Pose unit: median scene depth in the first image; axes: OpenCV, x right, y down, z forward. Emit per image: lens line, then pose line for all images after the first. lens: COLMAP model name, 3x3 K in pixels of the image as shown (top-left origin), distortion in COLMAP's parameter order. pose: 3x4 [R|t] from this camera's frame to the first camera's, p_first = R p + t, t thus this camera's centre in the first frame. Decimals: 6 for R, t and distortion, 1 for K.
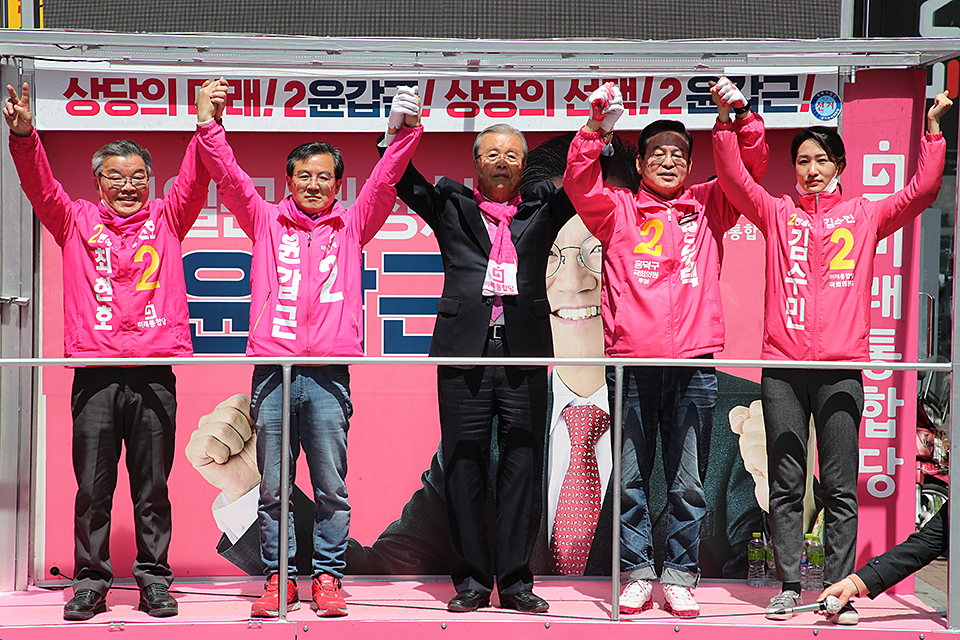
lens RADIAL K [[2714.4, 0, 476.6], [0, 2714.4, 316.7], [0, 0, 1]] dist [0.668439, -0.909559]
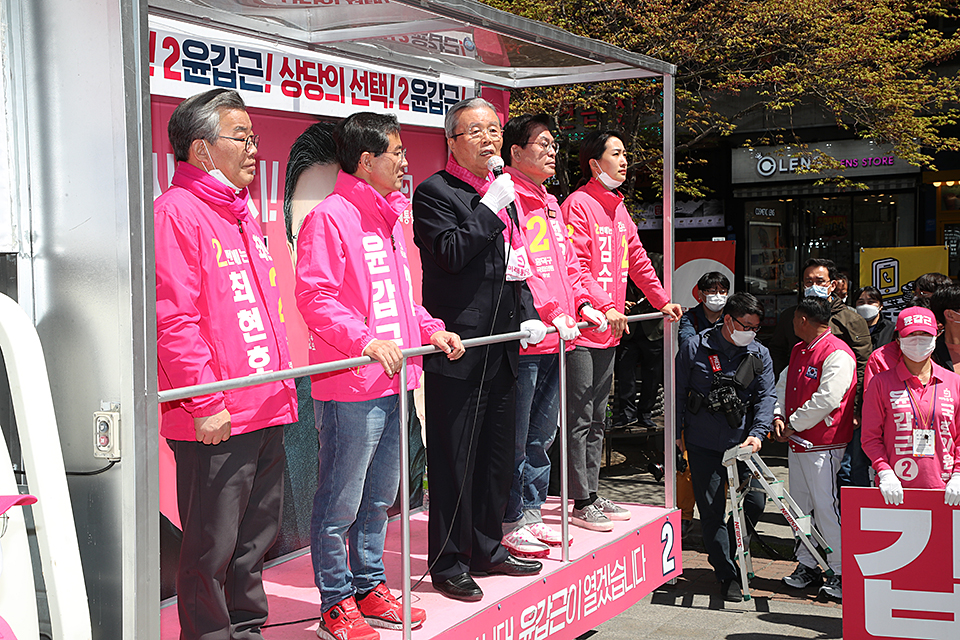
lens RADIAL K [[1295.4, 0, 486.4], [0, 1295.4, 331.1], [0, 0, 1]] dist [0.202201, -0.041013]
pose [[0.492713, -0.075457, 0.866914, -0.385097], [0.045284, 0.997107, 0.061052, -0.014779], [-0.869013, 0.009177, 0.494705, 0.707870]]
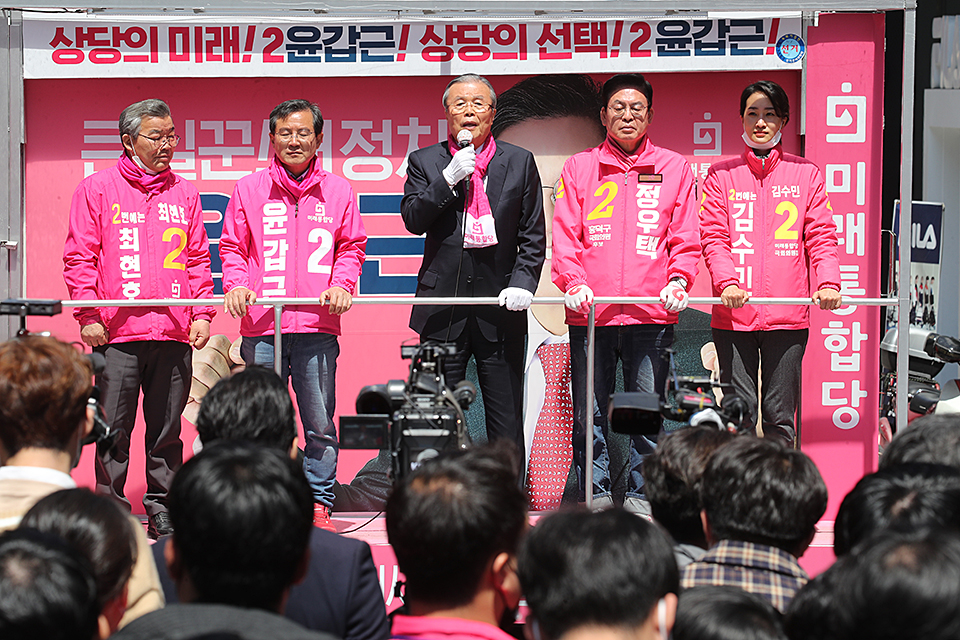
lens RADIAL K [[5021.1, 0, 480.4], [0, 5021.1, 355.5], [0, 0, 1]] dist [0.622139, -1.267780]
pose [[0.999612, -0.008437, 0.026547, -0.039959], [0.007667, 0.999551, 0.028960, -0.017616], [-0.026780, -0.028745, 0.999228, -0.885093]]
